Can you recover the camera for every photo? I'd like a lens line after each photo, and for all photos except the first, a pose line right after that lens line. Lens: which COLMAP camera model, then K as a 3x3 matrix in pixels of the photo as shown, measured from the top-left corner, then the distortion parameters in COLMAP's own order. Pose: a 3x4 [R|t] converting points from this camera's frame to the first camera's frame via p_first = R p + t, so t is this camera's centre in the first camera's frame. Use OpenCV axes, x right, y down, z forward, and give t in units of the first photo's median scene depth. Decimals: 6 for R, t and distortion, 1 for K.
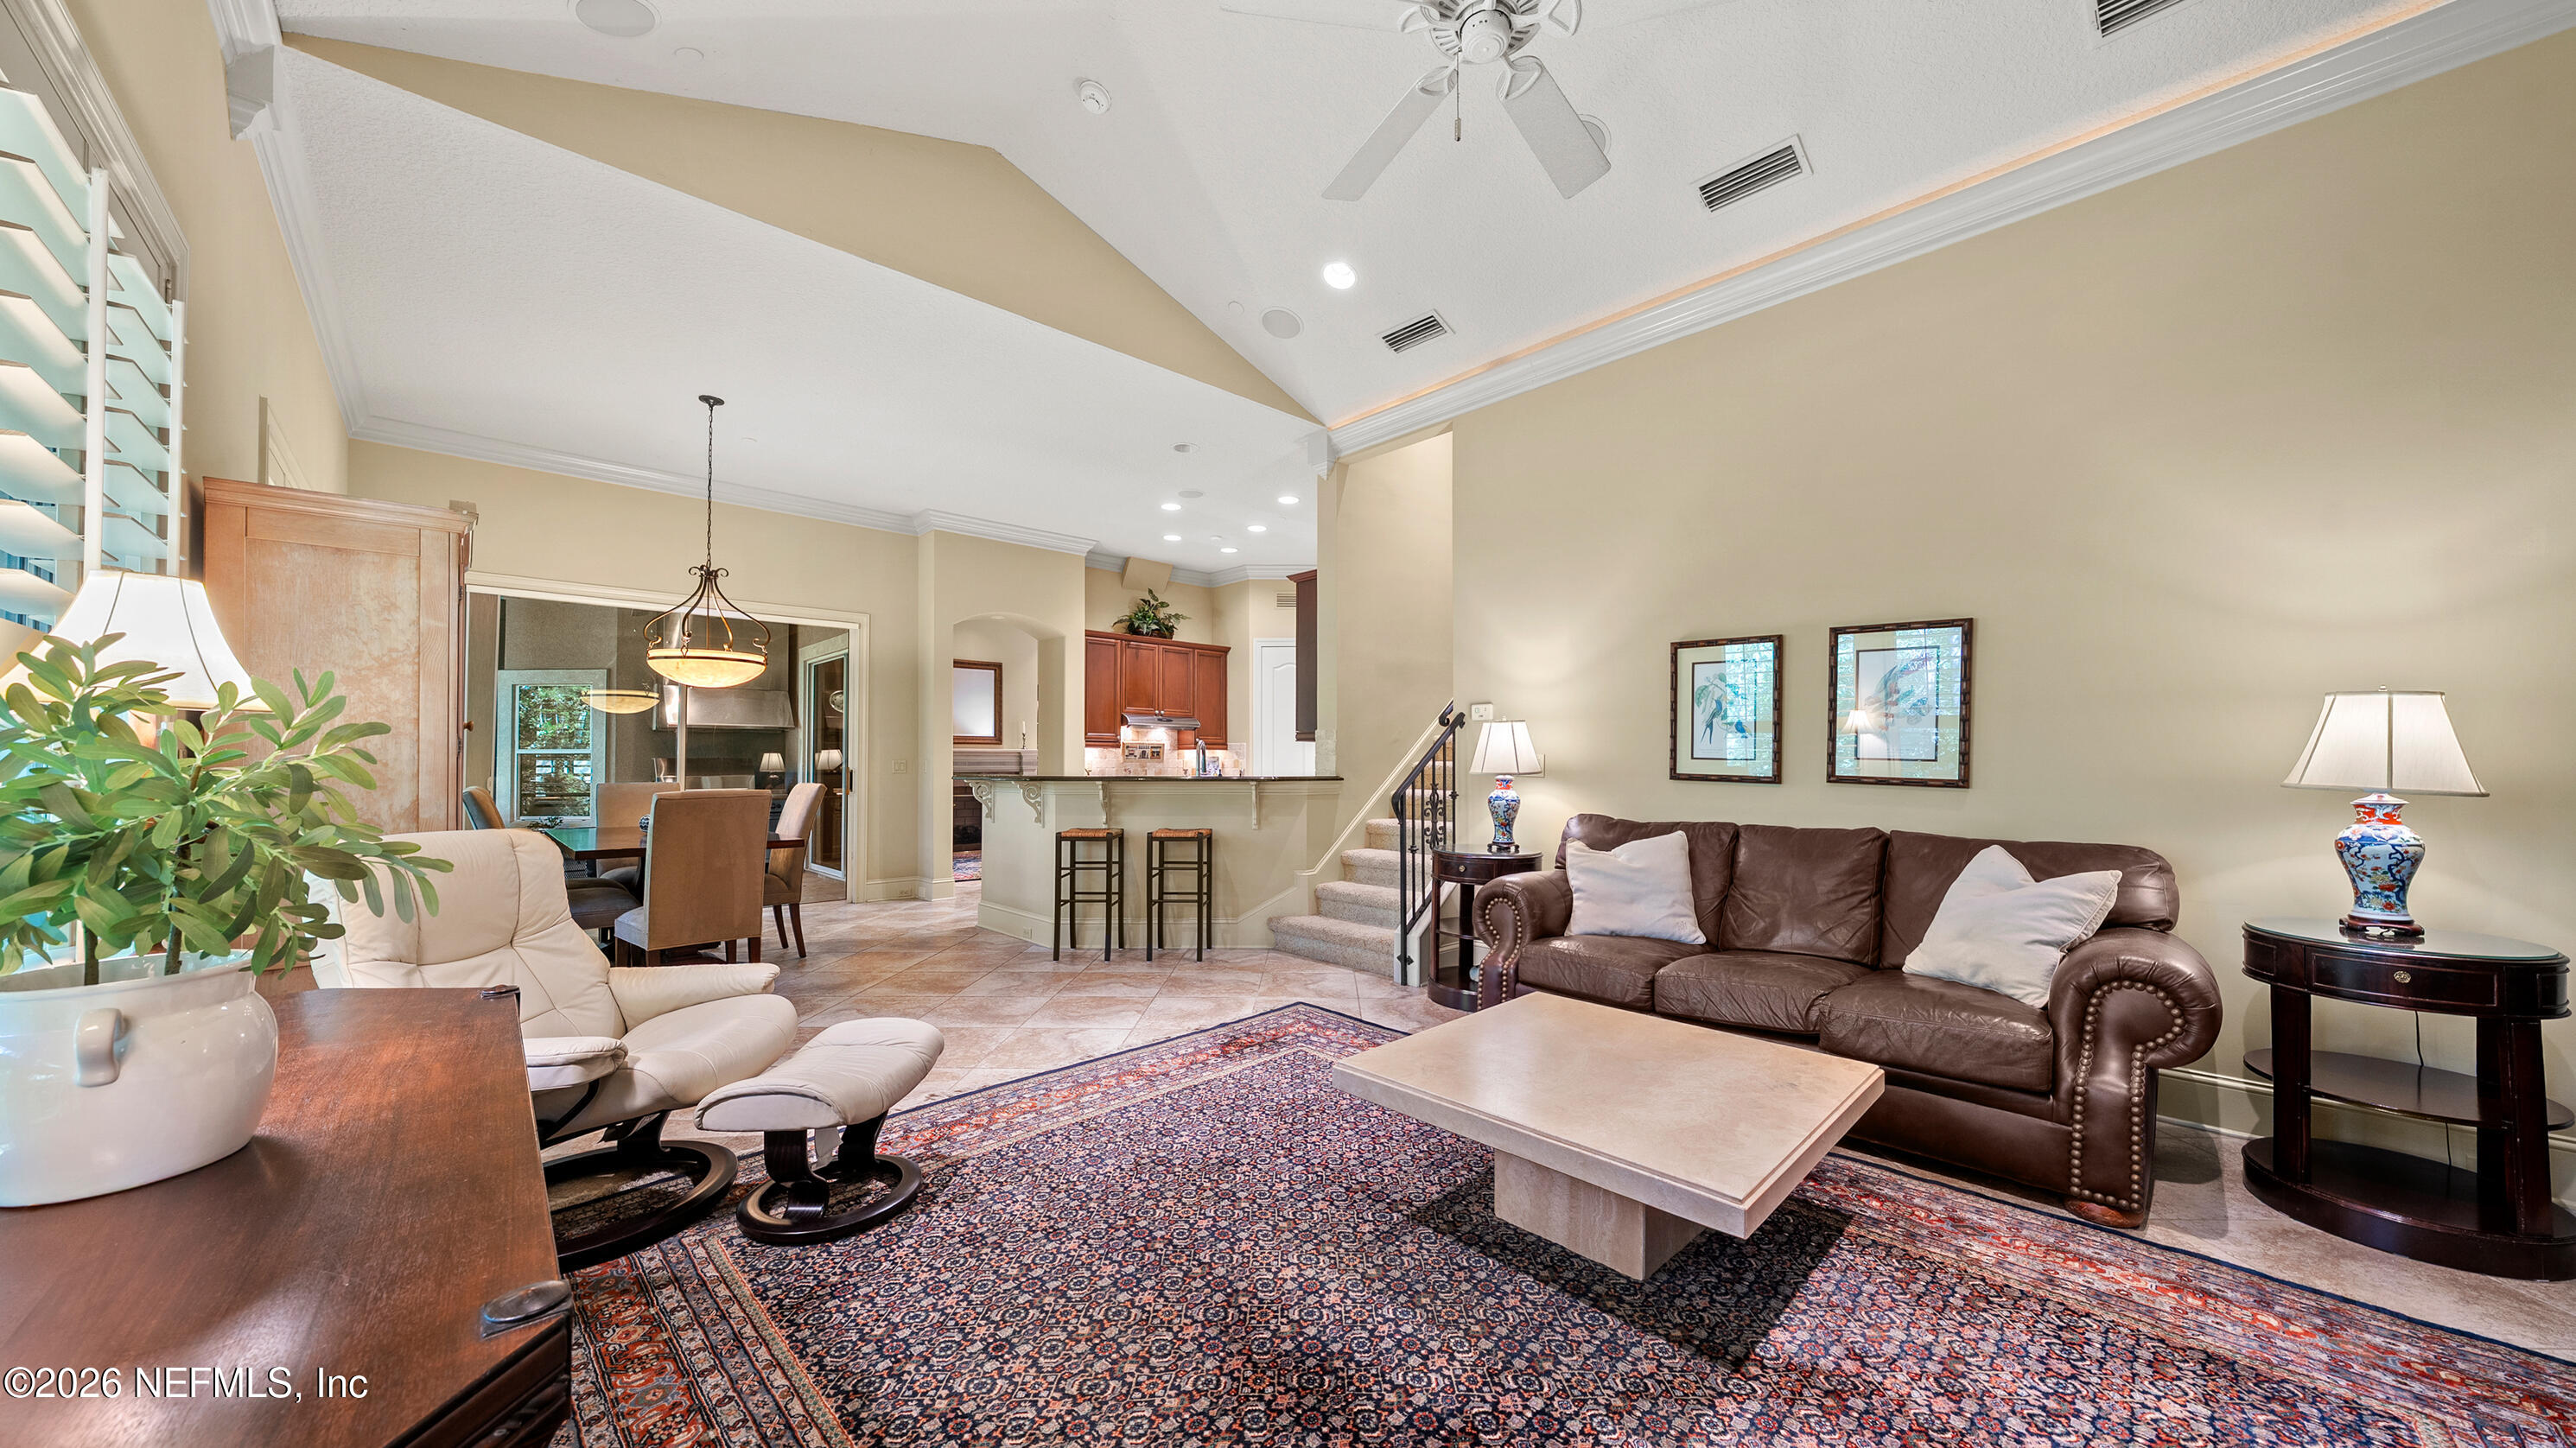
lens RADIAL K [[880.0, 0, 1302.7], [0, 880.0, 737.5], [0, 0, 1]] dist [-0.001851, -0.000210]
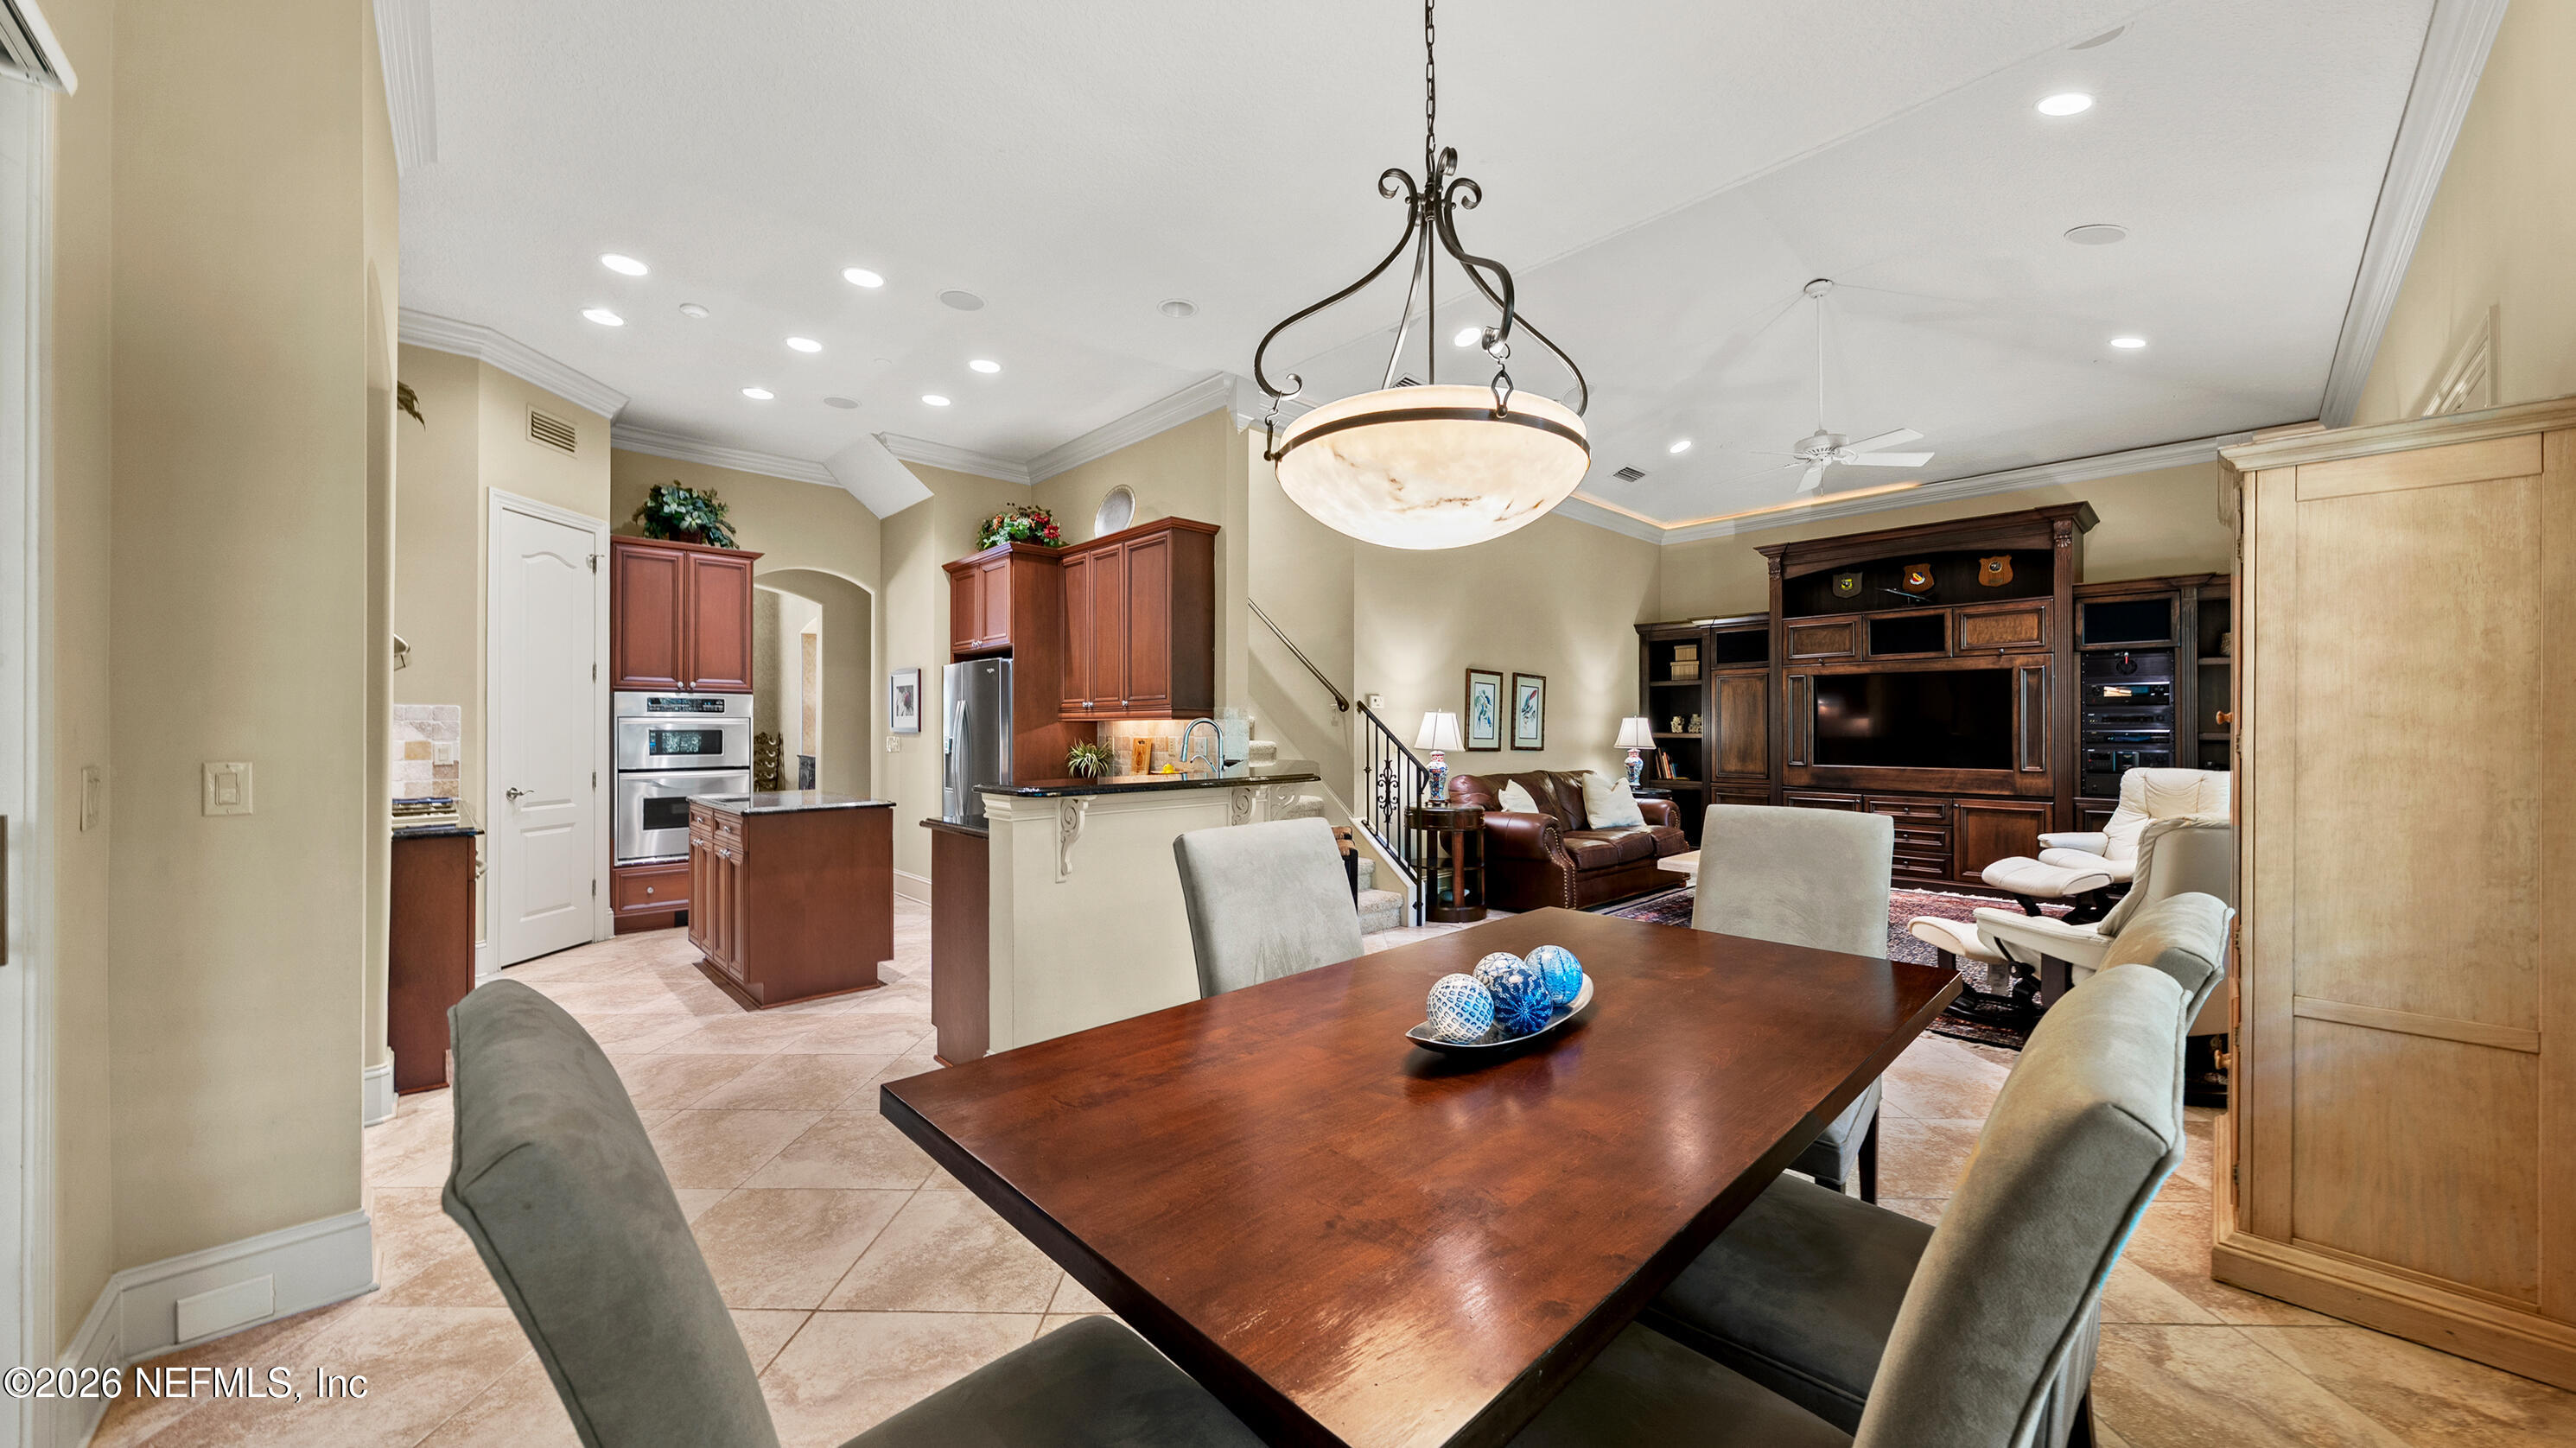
lens RADIAL K [[880.0, 0, 1302.7], [0, 880.0, 737.5], [0, 0, 1]] dist [-0.001851, -0.000210]
pose [[-0.008103, -0.005367, 0.999953, -0.590221], [-0.025974, 0.999649, 0.005155, 0.010396], [-0.999630, -0.025931, -0.008239, 0.622142]]
